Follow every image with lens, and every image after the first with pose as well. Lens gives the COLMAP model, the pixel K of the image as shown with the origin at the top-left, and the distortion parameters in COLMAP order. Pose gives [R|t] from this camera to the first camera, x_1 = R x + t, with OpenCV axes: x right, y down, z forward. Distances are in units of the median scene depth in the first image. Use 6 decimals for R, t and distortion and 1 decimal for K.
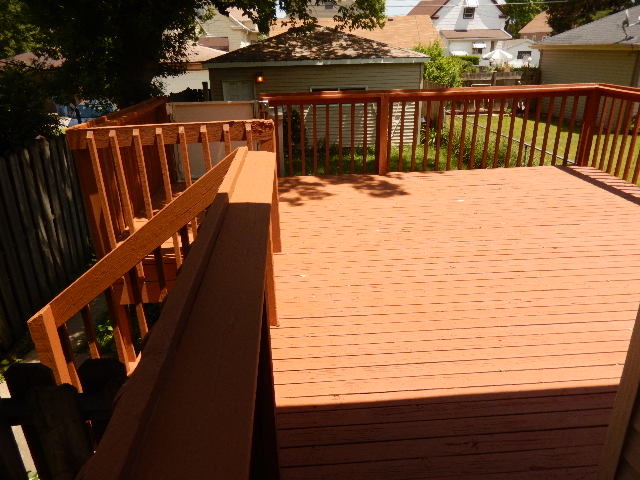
lens RADIAL K [[489.4, 0, 320.9], [0, 489.4, 241.6], [0, 0, 1]] dist [0.002787, -0.015738]
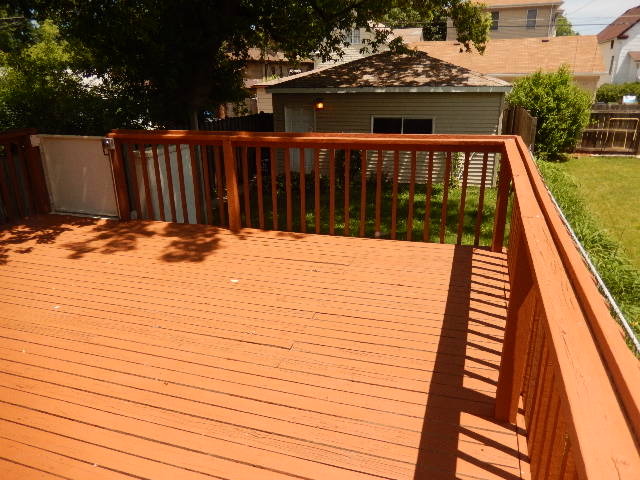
lens RADIAL K [[489.4, 0, 318.7], [0, 489.4, 239.5], [0, 0, 1]] dist [0.002787, -0.015738]
pose [[0.931723, 0.125518, -0.340789, 0.240560], [-0.139275, 0.990123, -0.016100, -0.055767], [0.335403, 0.062464, 0.940002, 0.110855]]
